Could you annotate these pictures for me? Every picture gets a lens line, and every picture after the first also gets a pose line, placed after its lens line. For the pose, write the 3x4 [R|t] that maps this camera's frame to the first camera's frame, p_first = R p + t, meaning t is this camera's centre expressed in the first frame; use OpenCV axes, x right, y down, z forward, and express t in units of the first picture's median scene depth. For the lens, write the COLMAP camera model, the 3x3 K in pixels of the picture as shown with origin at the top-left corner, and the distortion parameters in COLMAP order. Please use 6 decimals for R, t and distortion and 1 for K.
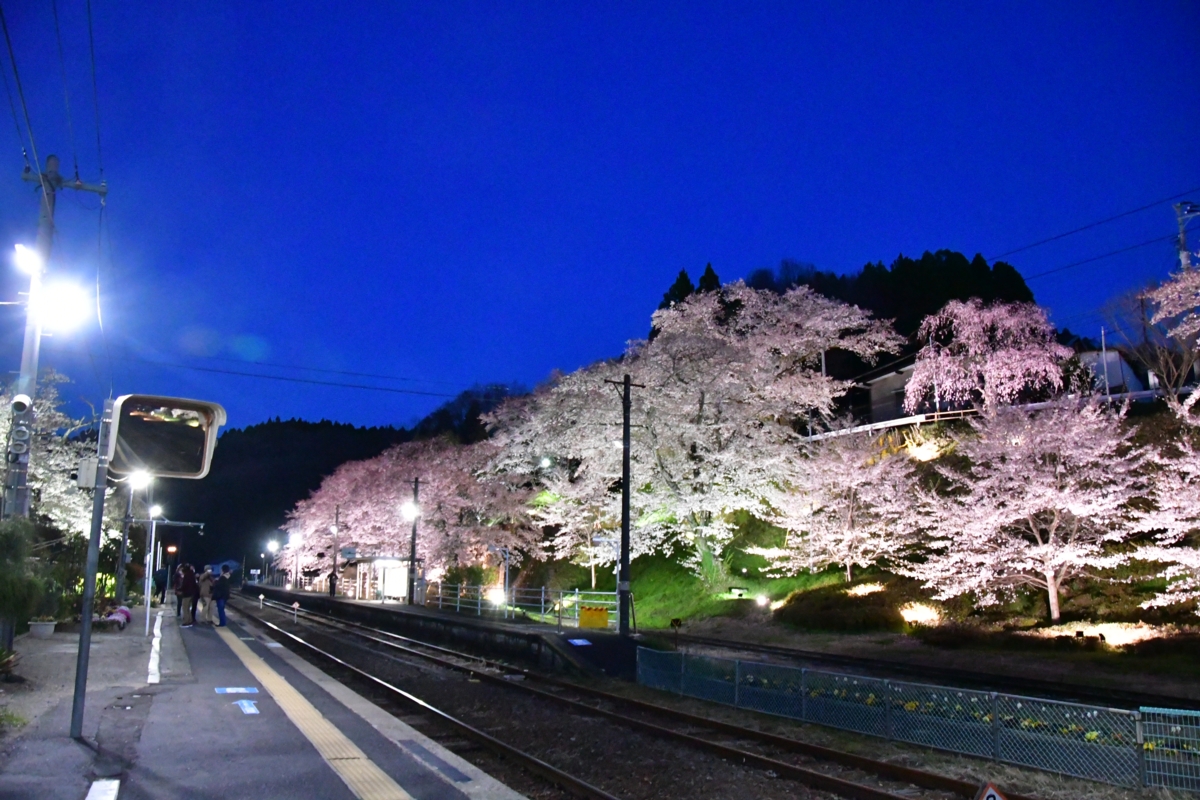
lens RADIAL K [[901.6, 0, 598.9], [0, 901.6, 426.7], [0, 0, 1]] dist [-0.044616, 0.001595]
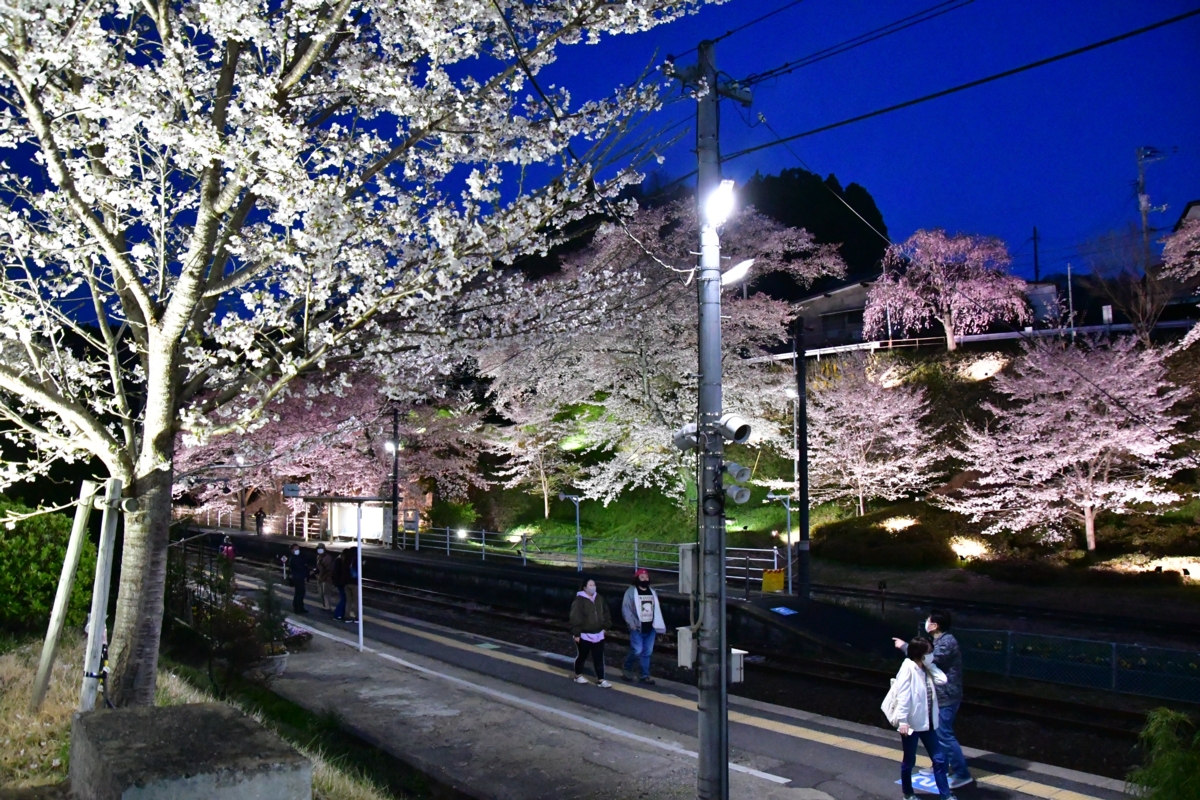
lens RADIAL K [[901.6, 0, 598.9], [0, 901.6, 426.7], [0, 0, 1]] dist [-0.044616, 0.001595]
pose [[0.974590, -0.010599, 0.223748, -0.194176], [-0.013097, 0.994475, 0.104154, -0.021010], [-0.223615, -0.104438, 0.969066, 0.078945]]
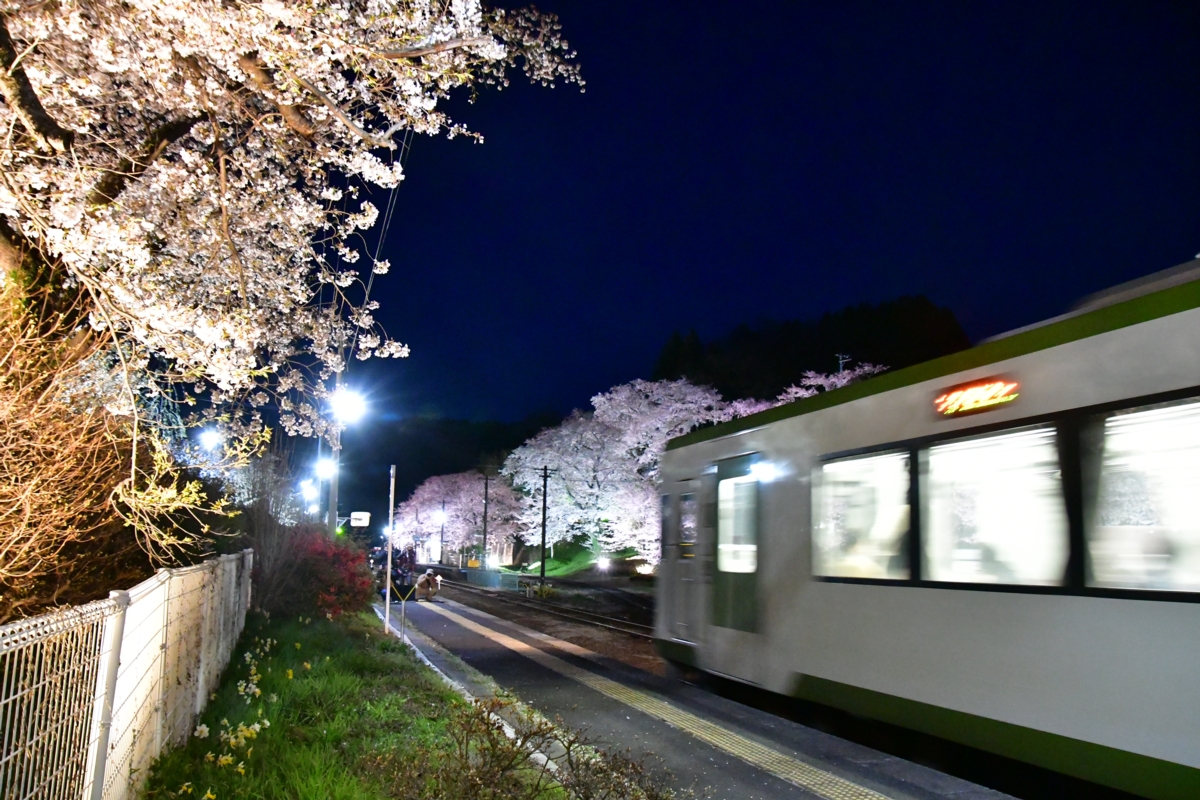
lens RADIAL K [[901.6, 0, 598.9], [0, 901.6, 426.7], [0, 0, 1]] dist [-0.044616, 0.001595]
pose [[0.990478, -0.005870, -0.137544, 0.379542], [0.008325, 0.999816, 0.017282, -0.125059], [0.137418, -0.018262, 0.990345, -0.842937]]
